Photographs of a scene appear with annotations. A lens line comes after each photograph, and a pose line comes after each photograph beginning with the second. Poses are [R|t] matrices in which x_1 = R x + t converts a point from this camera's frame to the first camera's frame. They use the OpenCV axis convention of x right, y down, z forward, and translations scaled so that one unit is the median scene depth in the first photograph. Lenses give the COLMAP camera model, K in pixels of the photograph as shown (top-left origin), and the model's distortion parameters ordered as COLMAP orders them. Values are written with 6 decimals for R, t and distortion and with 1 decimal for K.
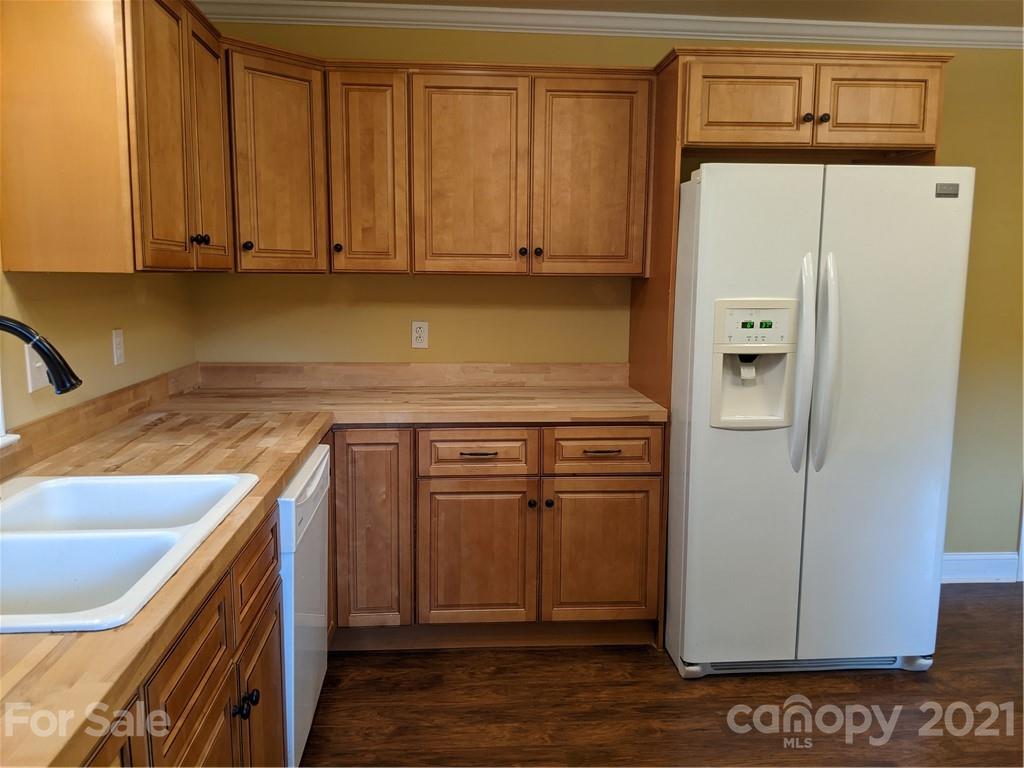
lens RADIAL K [[825.3, 0, 516.7], [0, 825.3, 377.3], [0, 0, 1]] dist [0.084675, -0.131135]
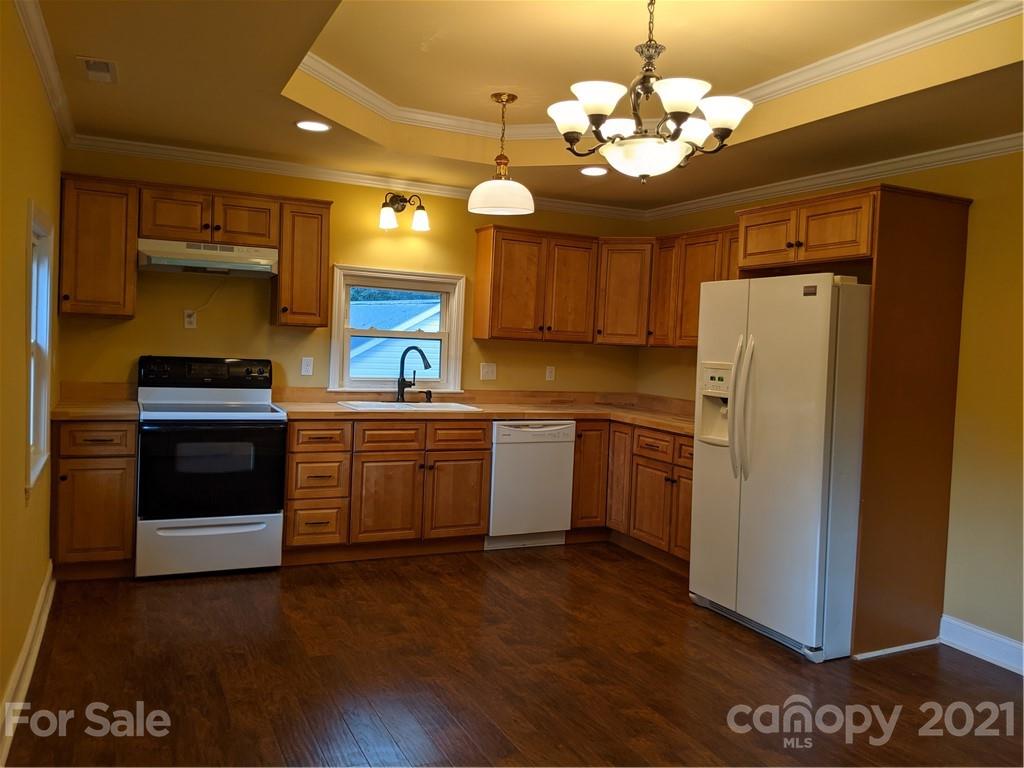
lens RADIAL K [[825.3, 0, 516.7], [0, 825.3, 377.3], [0, 0, 1]] dist [0.084675, -0.131135]
pose [[0.352529, 0.049326, -0.934500, 1.549921], [-0.164567, 0.986315, -0.010020, 0.012934], [0.921217, 0.157320, 0.355822, 0.071738]]
